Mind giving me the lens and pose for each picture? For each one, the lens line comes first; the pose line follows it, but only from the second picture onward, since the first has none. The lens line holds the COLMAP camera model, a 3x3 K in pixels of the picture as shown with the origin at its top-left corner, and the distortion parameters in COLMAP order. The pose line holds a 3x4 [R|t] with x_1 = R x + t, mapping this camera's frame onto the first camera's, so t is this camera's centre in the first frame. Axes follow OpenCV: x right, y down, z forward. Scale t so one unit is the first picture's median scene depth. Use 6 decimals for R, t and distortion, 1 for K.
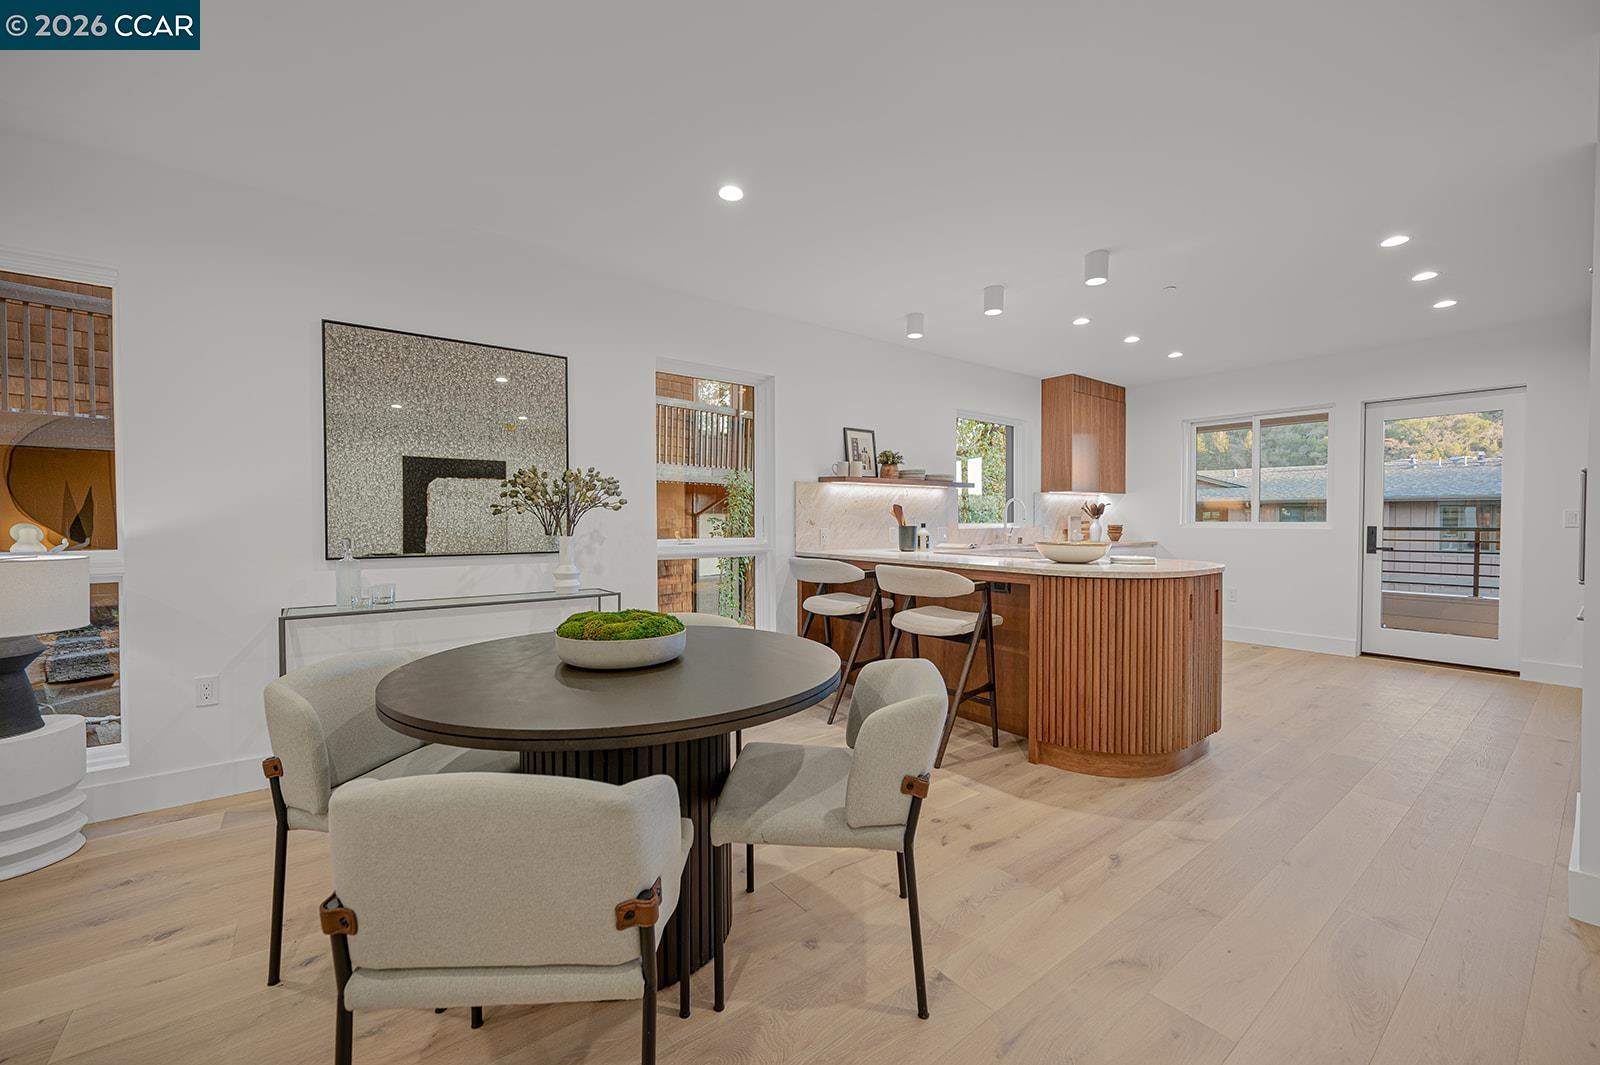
lens RADIAL K [[638.3, 0, 791.8], [0, 638.3, 534.5], [0, 0, 1]] dist [-0.004665, 0.001684]
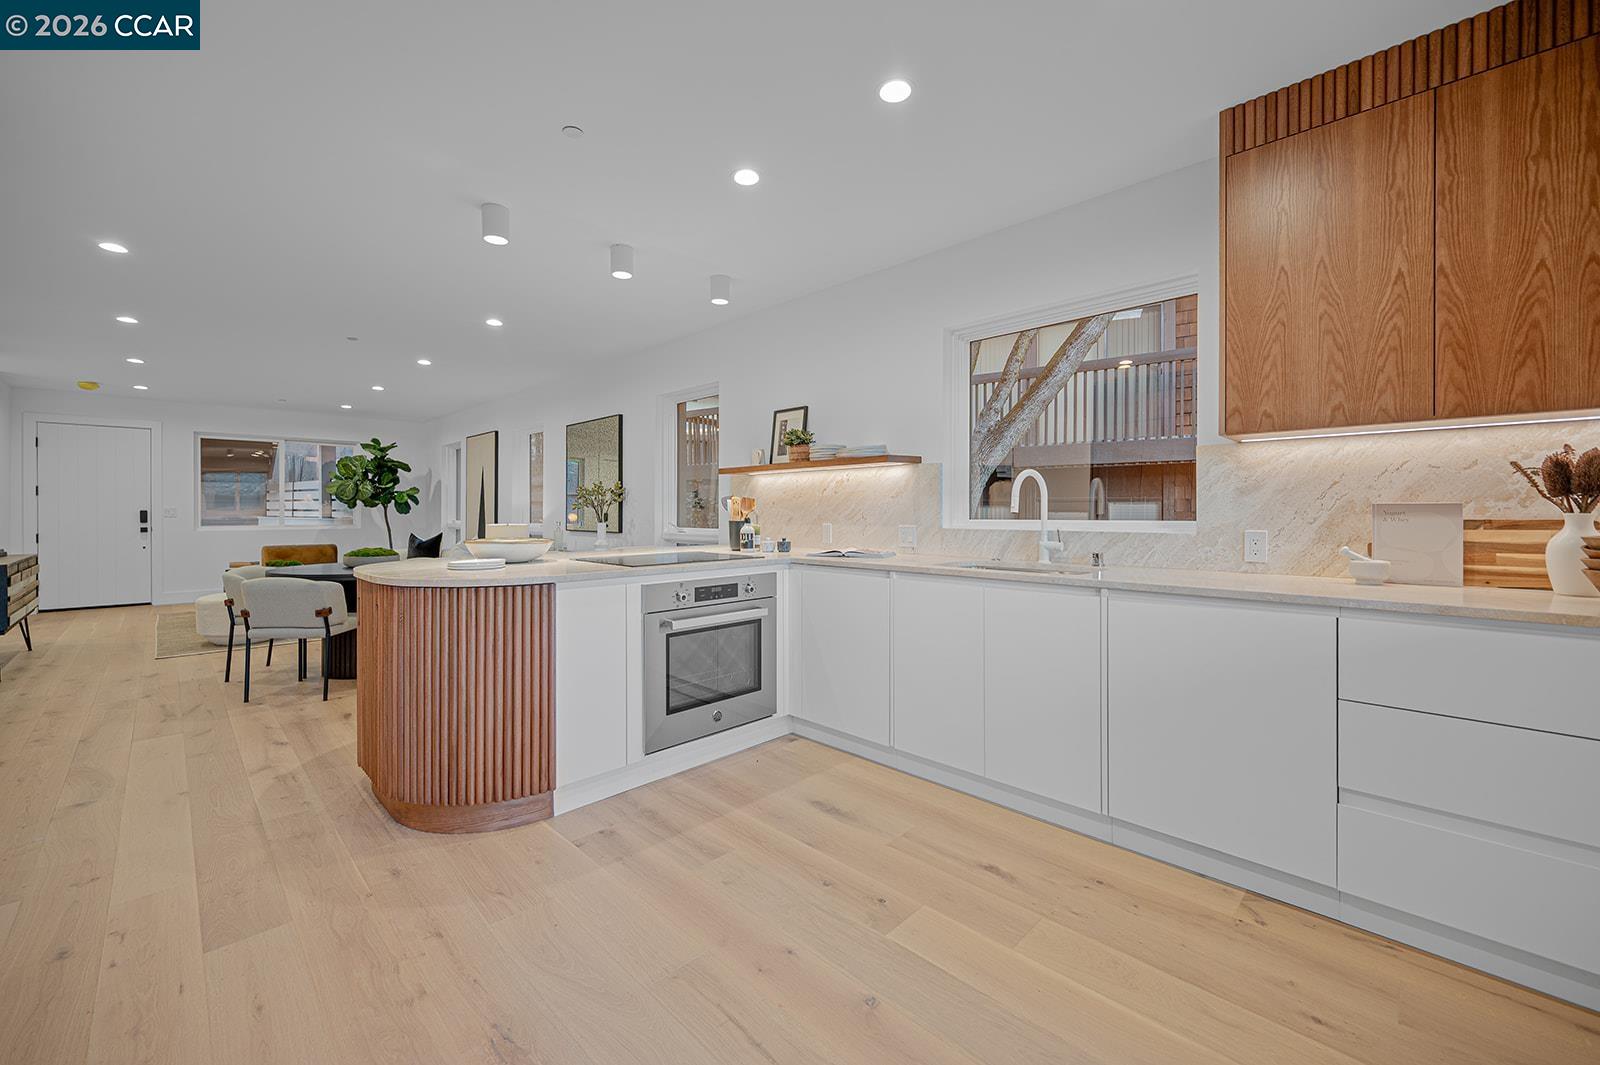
lens RADIAL K [[638.3, 0, 800.1], [0, 638.3, 517.3], [0, 0, 1]] dist [-0.004665, 0.001684]
pose [[0.128566, 0.009760, -0.991653, 0.964972], [-0.021629, 0.999741, 0.007035, -0.024095], [0.991465, 0.020544, 0.128744, 0.905324]]
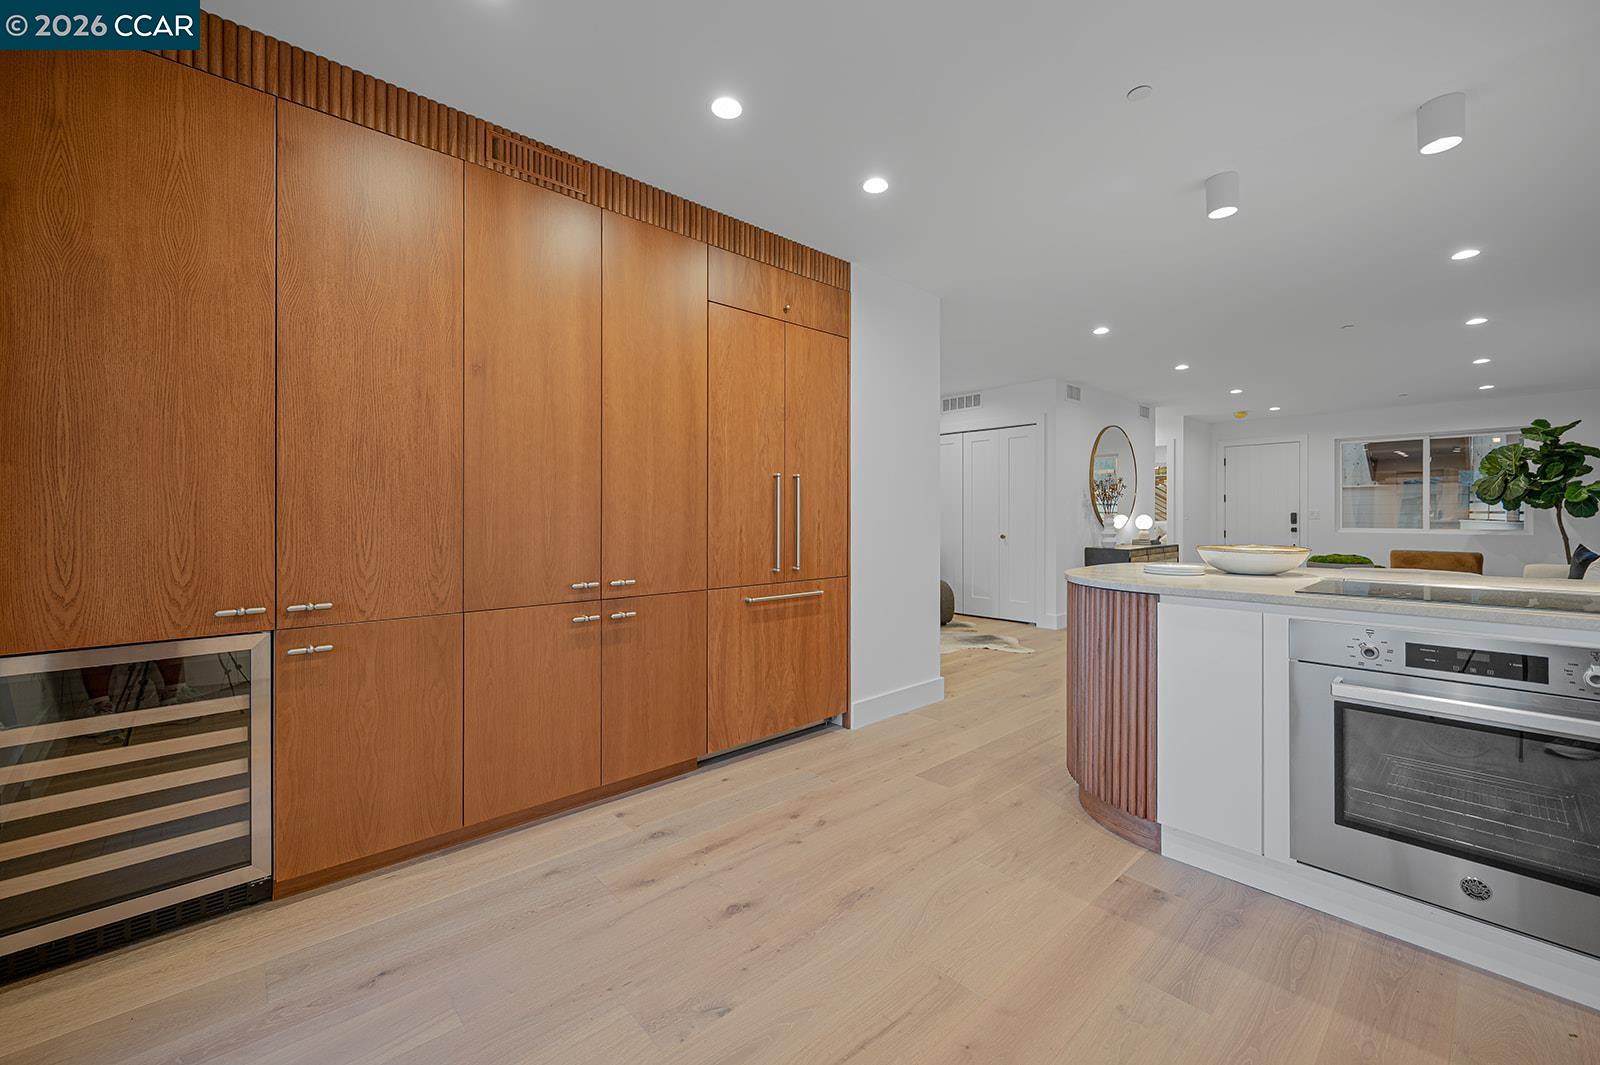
lens RADIAL K [[638.3, 0, 805.8], [0, 638.3, 518.7], [0, 0, 1]] dist [-0.004665, 0.001684]
pose [[-0.996368, 0.001721, -0.085134, 0.731420], [-0.000793, 0.999565, 0.029496, -0.031621], [0.085148, 0.029457, -0.995933, 1.204988]]
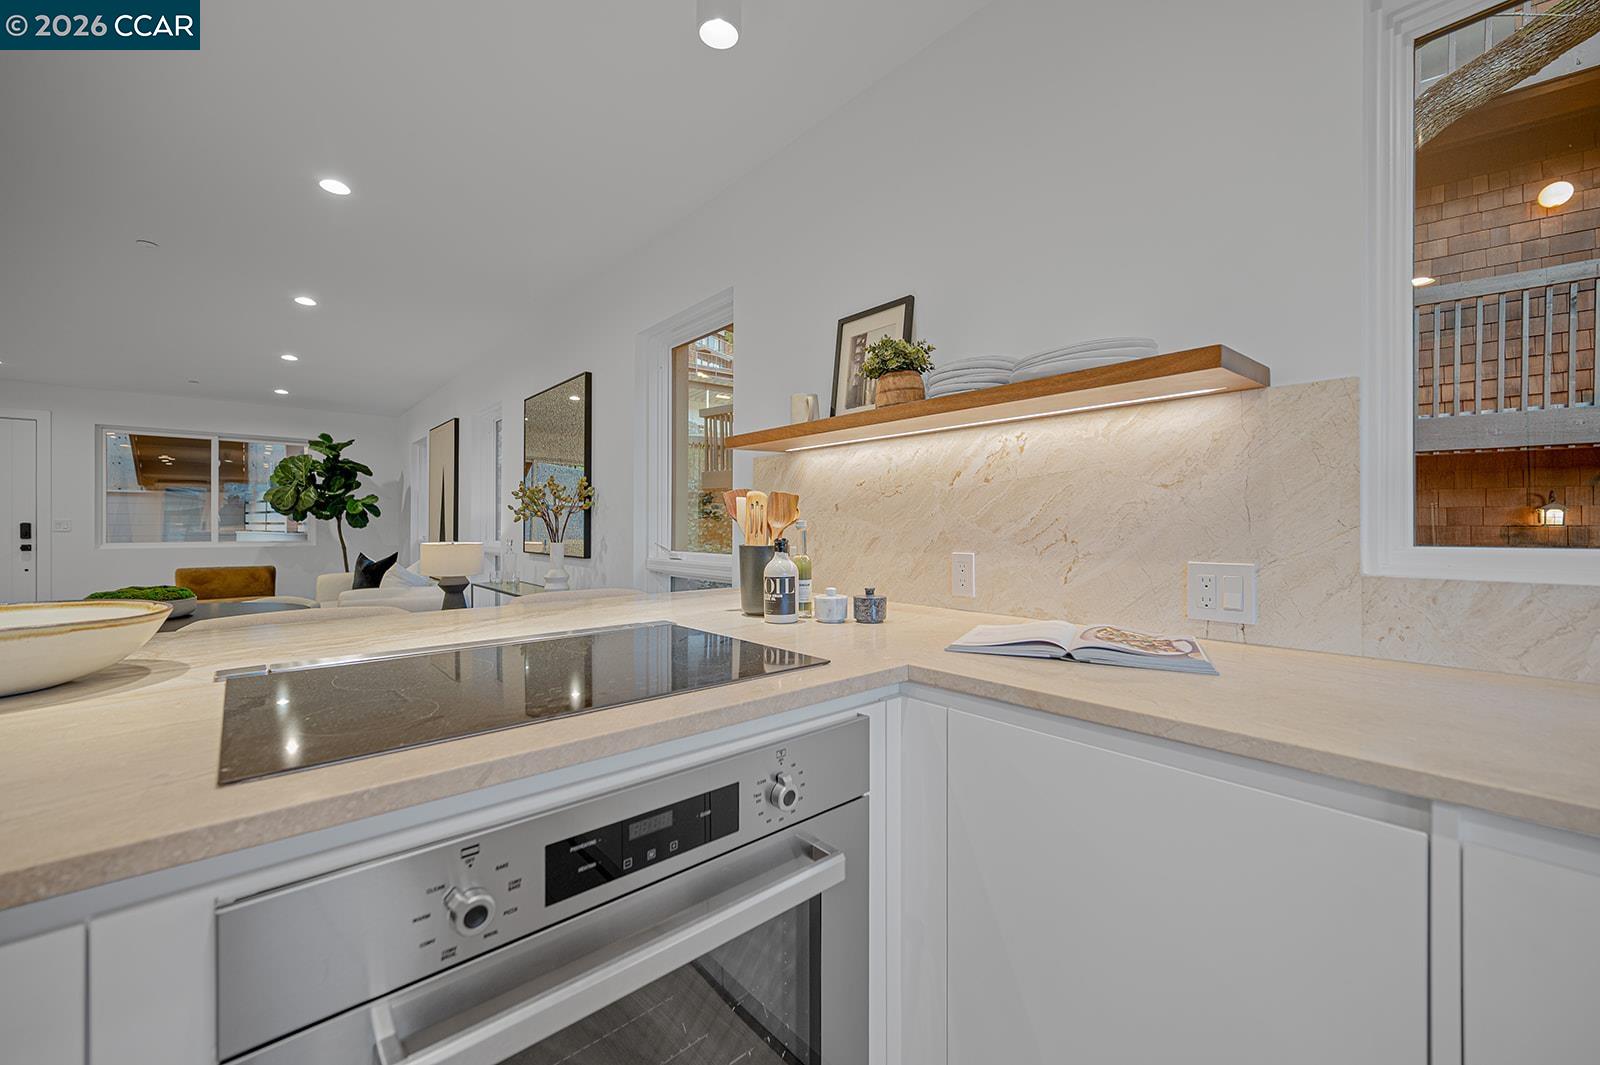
lens RADIAL K [[638.3, 0, 801.8], [0, 638.3, 521.5], [0, 0, 1]] dist [-0.004665, 0.001684]
pose [[0.063822, -0.005821, -0.997944, 0.513267], [-0.022414, 0.999722, -0.007264, -0.023358], [0.997710, 0.022832, 0.063674, 0.931053]]
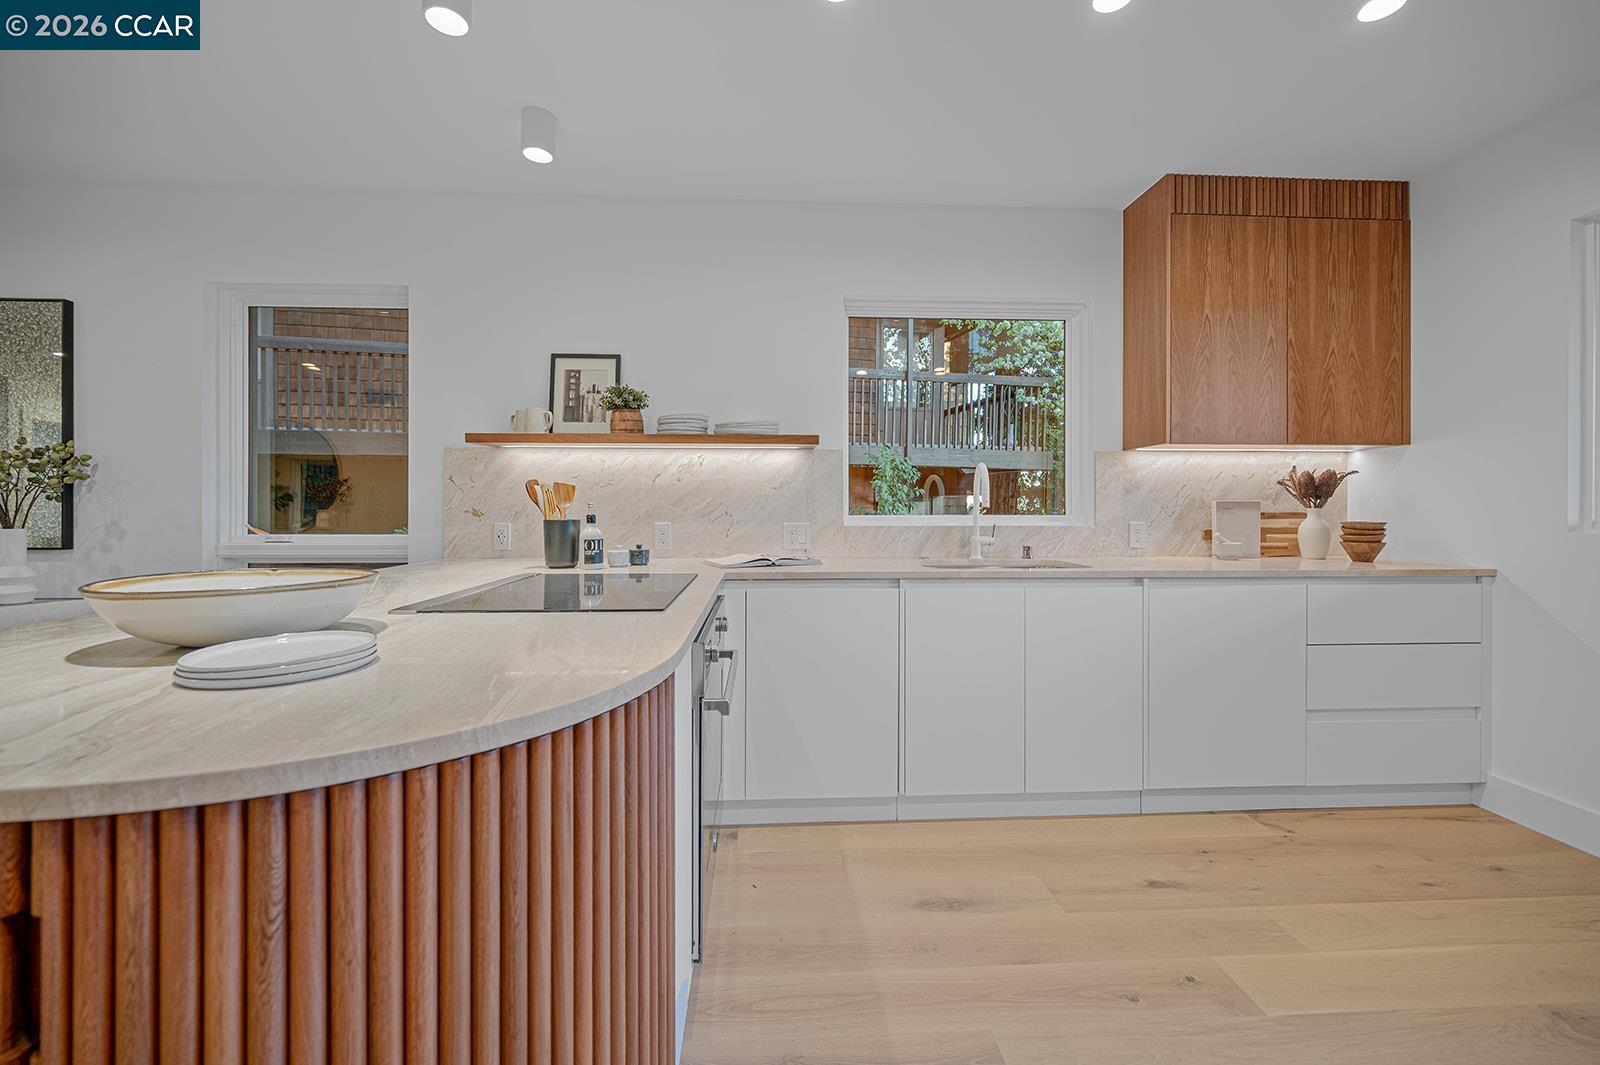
lens RADIAL K [[638.3, 0, 795.7], [0, 638.3, 515.6], [0, 0, 1]] dist [-0.004665, 0.001684]
pose [[0.823057, 0.007214, -0.567913, 0.599615], [-0.014987, 0.999847, -0.009020, -0.014050], [0.567761, 0.015935, 0.823039, 0.628574]]
